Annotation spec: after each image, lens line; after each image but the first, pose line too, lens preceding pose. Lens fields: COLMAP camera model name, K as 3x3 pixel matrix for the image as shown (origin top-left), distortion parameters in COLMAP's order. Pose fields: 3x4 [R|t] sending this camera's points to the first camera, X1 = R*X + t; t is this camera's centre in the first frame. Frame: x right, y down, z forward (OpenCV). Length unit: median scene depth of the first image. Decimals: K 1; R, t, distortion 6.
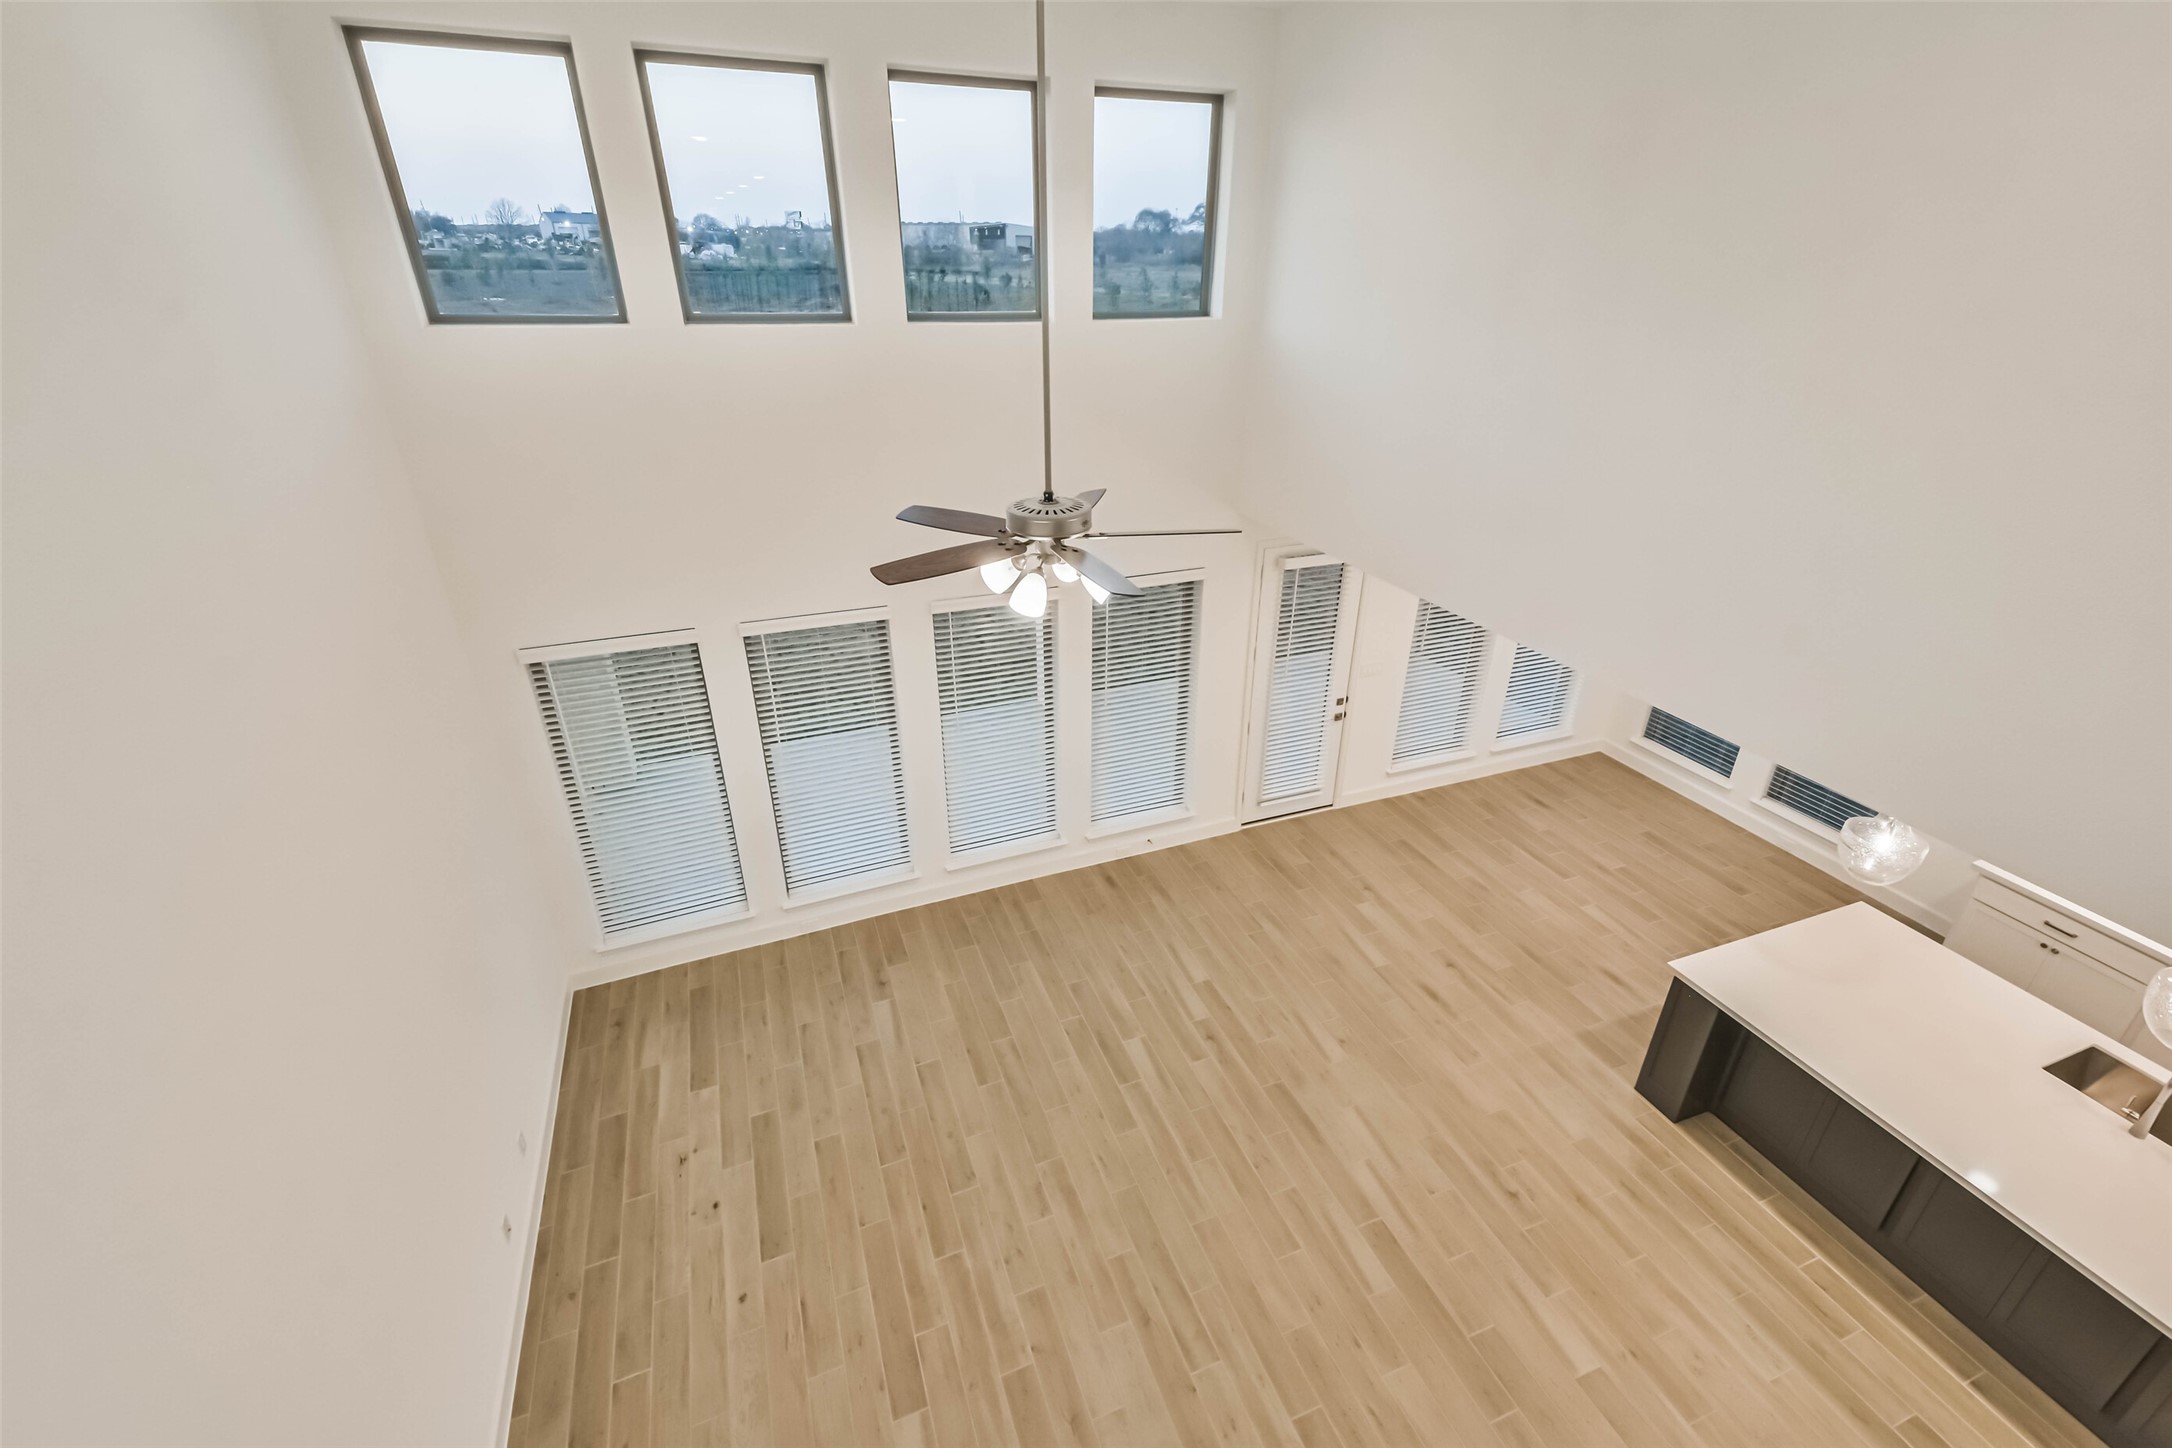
lens RADIAL K [[950.9, 0, 1096.6], [0, 950.9, 716.5], [0, 0, 1]] dist [0.055982, -0.000164]
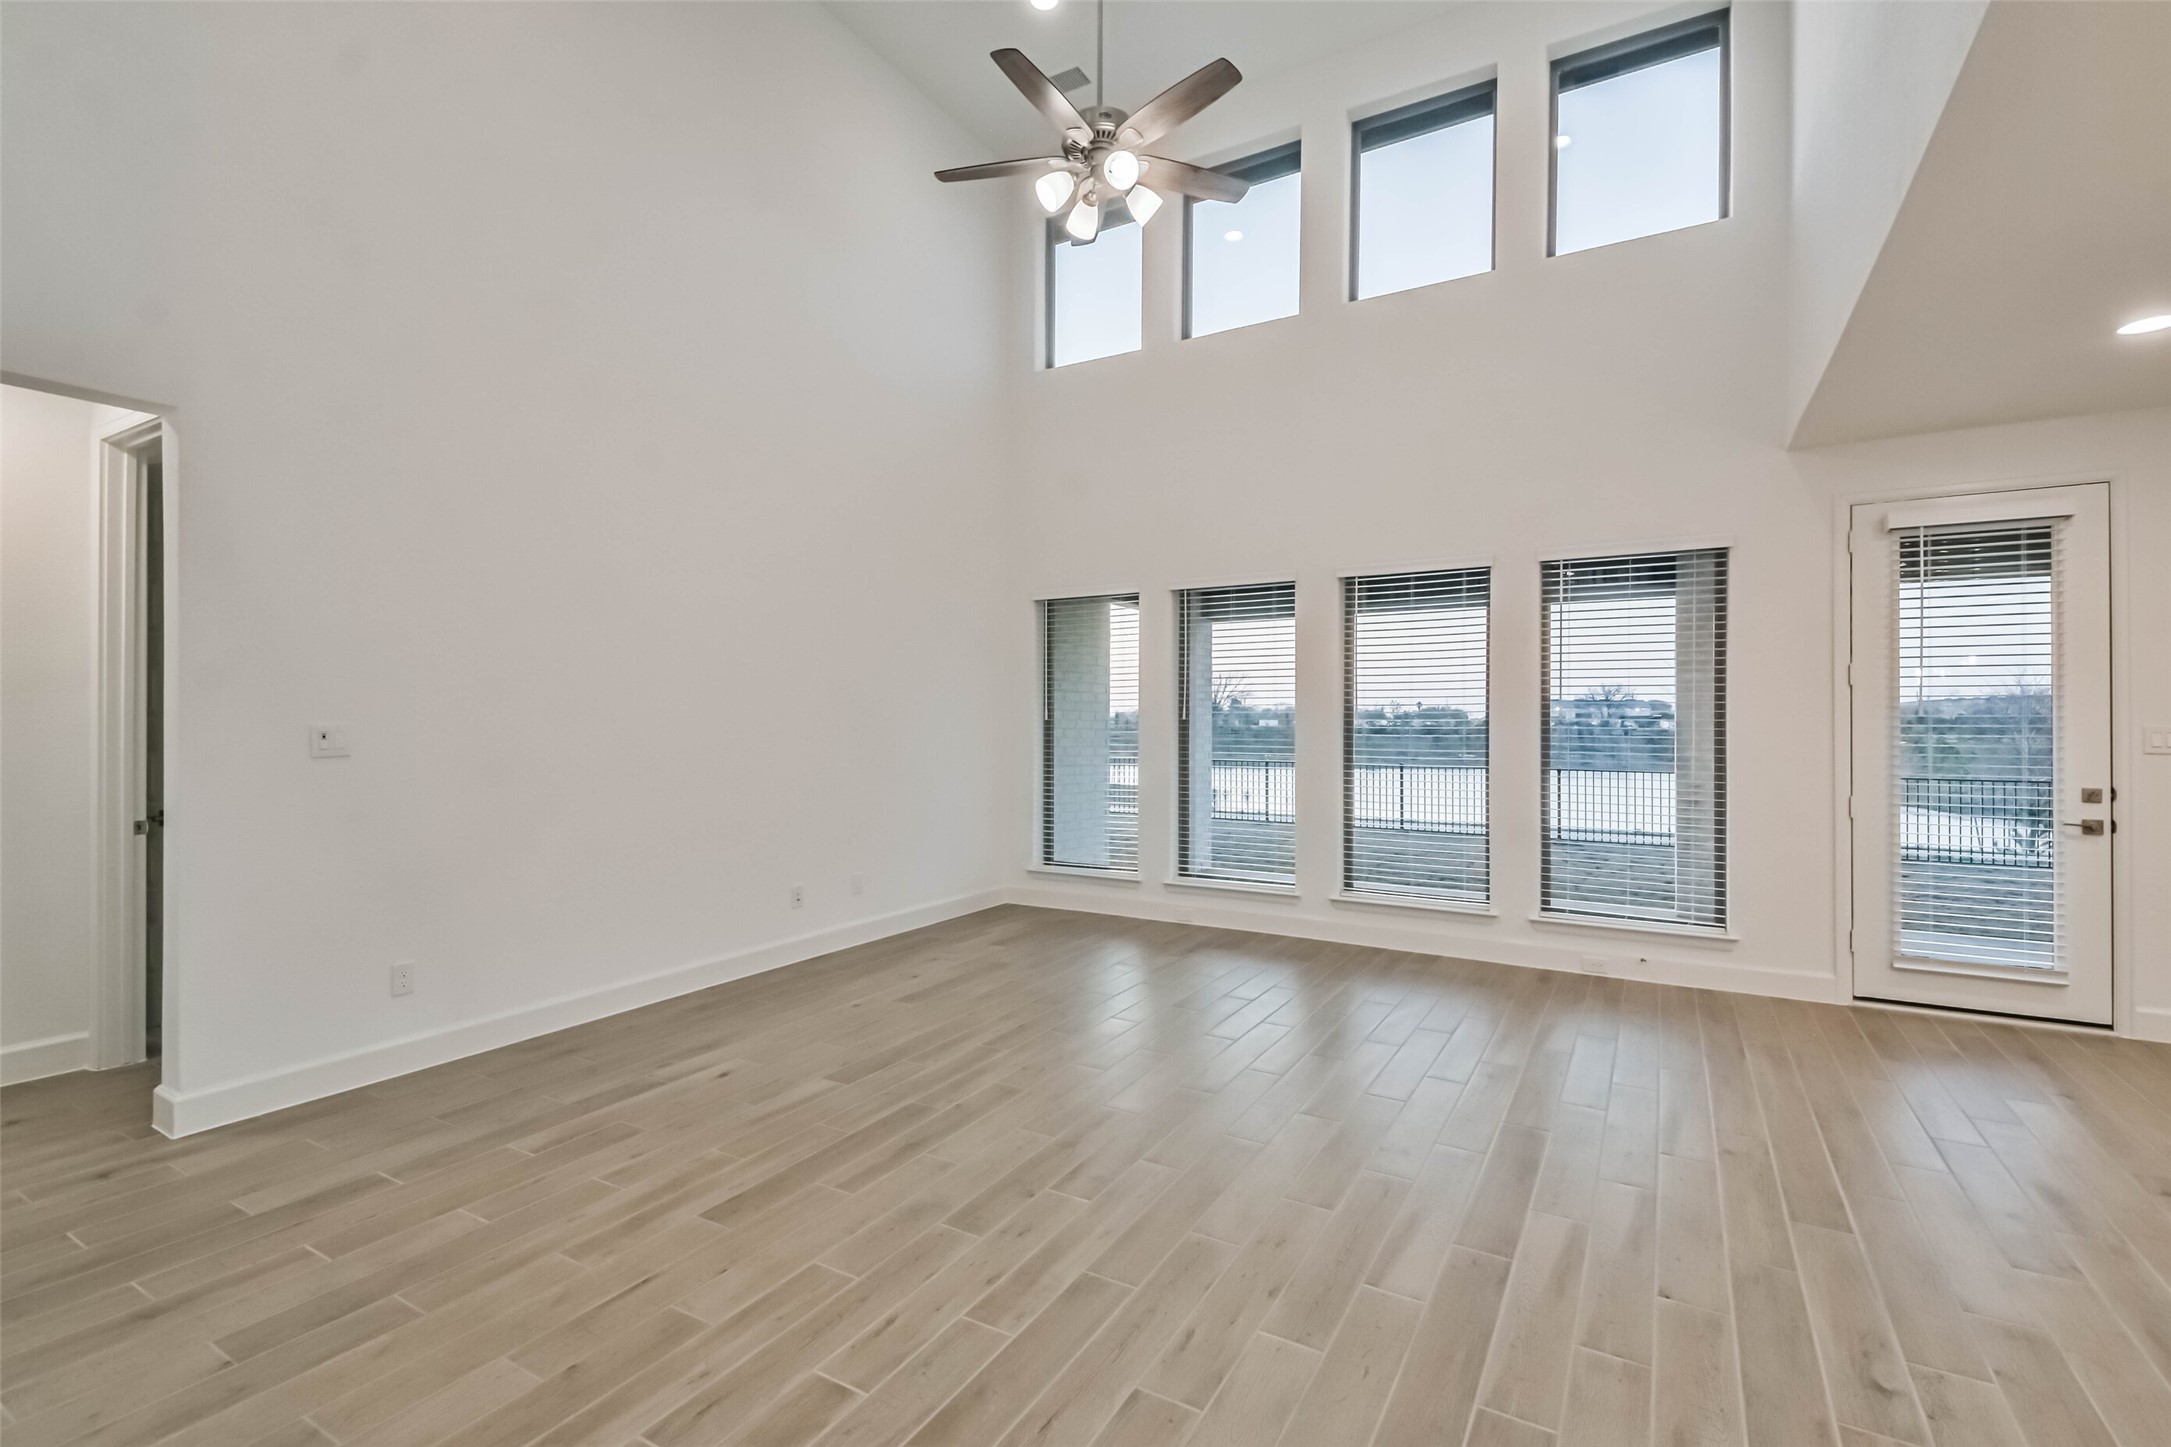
lens RADIAL K [[972.4, 0, 1085.5], [0, 972.4, 723.5], [0, 0, 1]] dist [0.013524, -0.000006]
pose [[0.608825, 0.001134, -0.793304, 0.590550], [-0.356809, 0.893532, -0.272558, 0.509851], [0.708533, 0.448998, 0.544409, 0.461402]]
